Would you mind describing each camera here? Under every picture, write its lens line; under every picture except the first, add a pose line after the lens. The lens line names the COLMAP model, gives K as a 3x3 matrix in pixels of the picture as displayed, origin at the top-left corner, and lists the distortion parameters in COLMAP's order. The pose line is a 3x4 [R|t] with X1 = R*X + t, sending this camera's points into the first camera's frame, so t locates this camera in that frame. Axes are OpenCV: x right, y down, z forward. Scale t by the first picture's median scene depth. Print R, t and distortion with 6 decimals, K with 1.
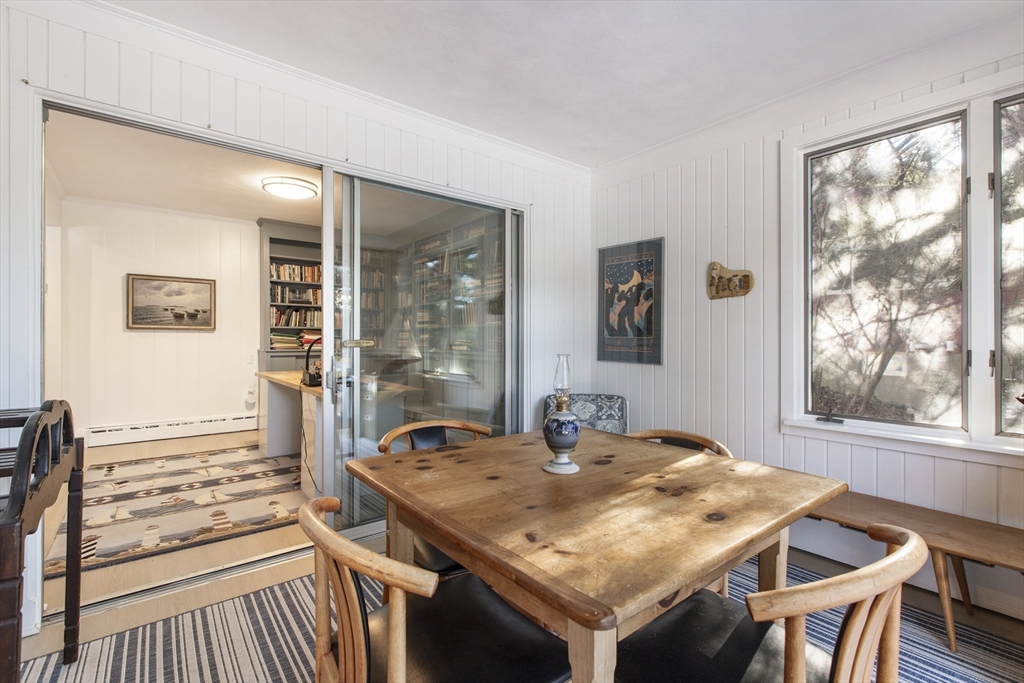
lens RADIAL K [[465.9, 0, 512.3], [0, 465.9, 336.3], [0, 0, 1]] dist [-0.001074, 0.000918]
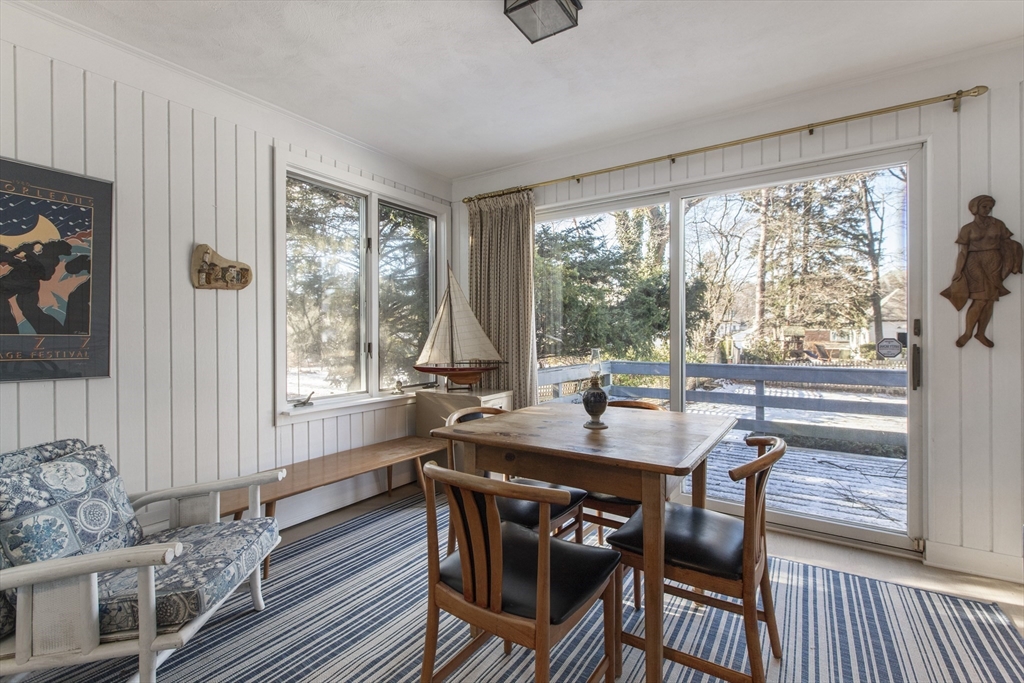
lens RADIAL K [[465.9, 0, 510.8], [0, 465.9, 340.0], [0, 0, 1]] dist [-0.001074, 0.000918]
pose [[-0.327040, -0.006426, 0.944989, -0.479507], [0.002964, 0.999965, 0.007825, 0.005945], [-0.945006, 0.005360, -0.327009, 0.680169]]
